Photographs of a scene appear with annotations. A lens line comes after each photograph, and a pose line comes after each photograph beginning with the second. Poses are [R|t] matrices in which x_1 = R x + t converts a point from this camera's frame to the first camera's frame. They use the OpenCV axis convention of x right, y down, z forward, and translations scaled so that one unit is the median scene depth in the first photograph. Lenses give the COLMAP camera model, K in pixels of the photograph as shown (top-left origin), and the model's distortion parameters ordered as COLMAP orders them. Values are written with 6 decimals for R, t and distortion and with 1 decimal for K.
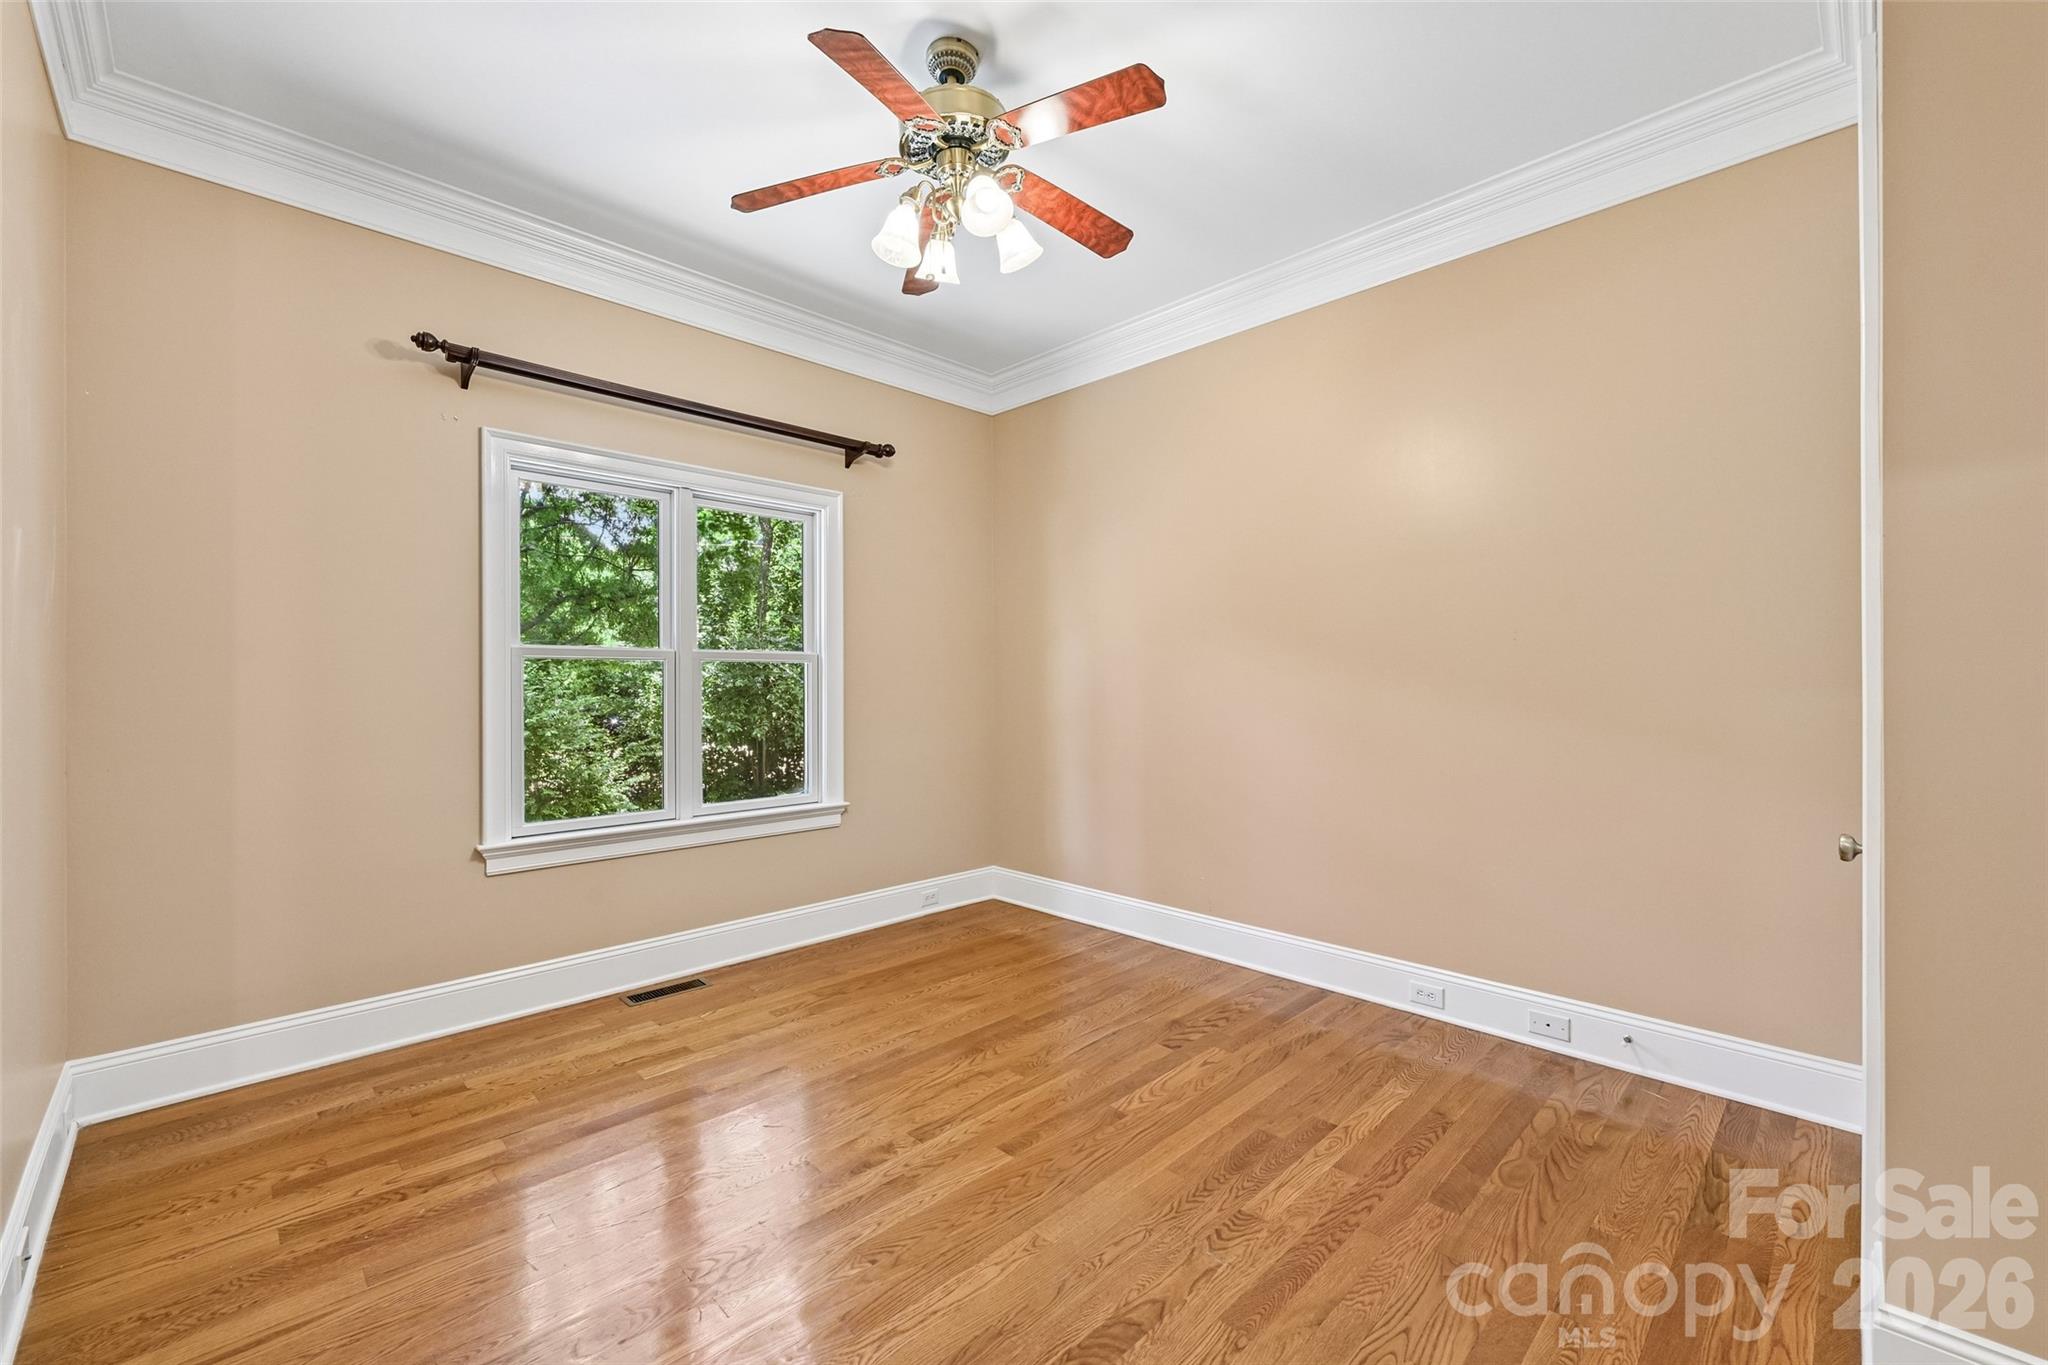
lens RADIAL K [[831.9, 0, 1023.7], [0, 831.9, 682.2], [0, 0, 1]] dist [-0.001373, 0.000151]
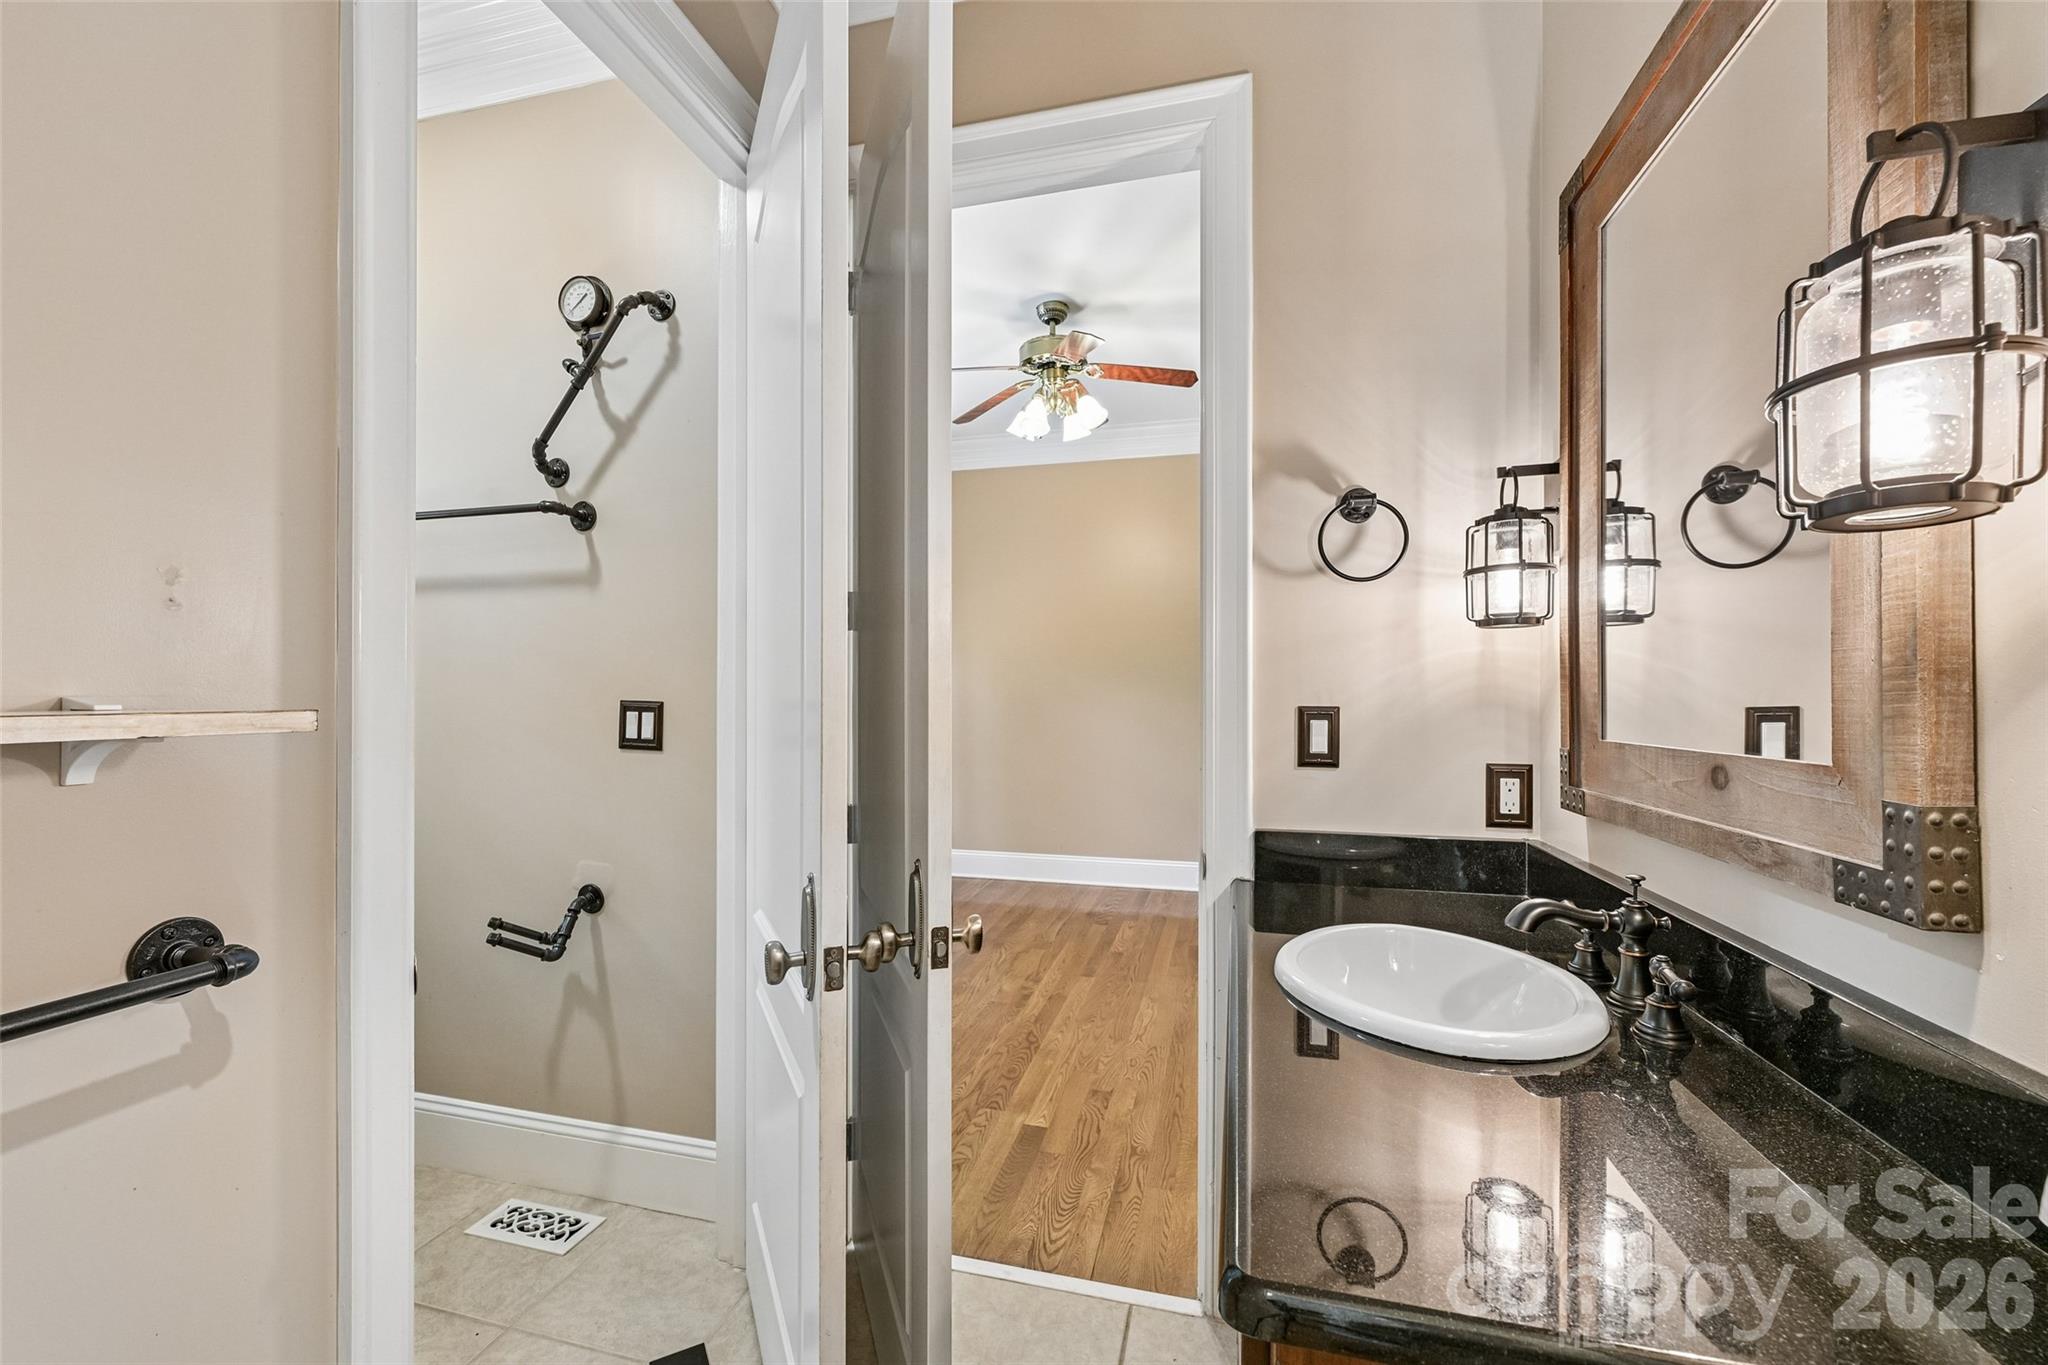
lens RADIAL K [[831.9, 0, 1020.0], [0, 831.9, 688.2], [0, 0, 1]] dist [-0.001373, 0.000151]
pose [[0.859331, 0.002993, 0.511411, -0.895635], [0.000252, 0.999980, -0.006275, -0.003466], [-0.511420, 0.005521, 0.859313, -0.332938]]
